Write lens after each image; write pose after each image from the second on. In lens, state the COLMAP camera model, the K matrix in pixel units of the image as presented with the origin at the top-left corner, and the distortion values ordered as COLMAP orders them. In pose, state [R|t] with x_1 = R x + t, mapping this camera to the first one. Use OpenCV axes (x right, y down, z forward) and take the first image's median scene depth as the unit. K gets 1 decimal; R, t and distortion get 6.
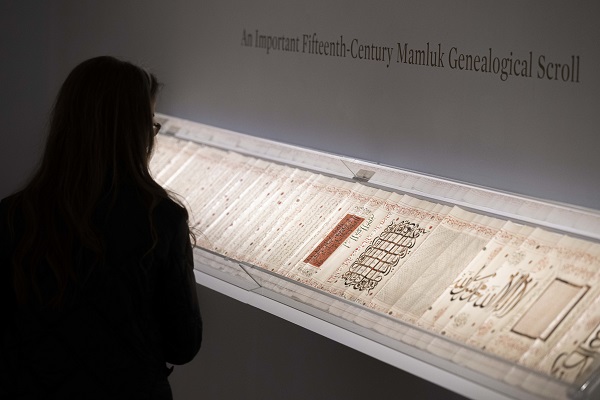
lens RADIAL K [[2163.1, 0, 300.1], [0, 2163.1, 199.8], [0, 0, 1]] dist [-0.047572, 0.000000]
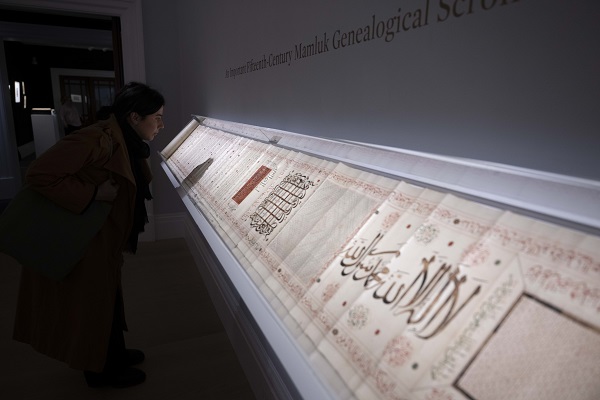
lens RADIAL K [[419.5, 0, 297.8], [0, 419.5, 200.6], [0, 0, 1]] dist [0.000335, 0.000432]
pose [[0.999885, -0.009746, 0.011591, 0.048101], [0.008296, 0.992839, 0.119172, -0.003908], [-0.012670, -0.119062, 0.992806, 0.802107]]
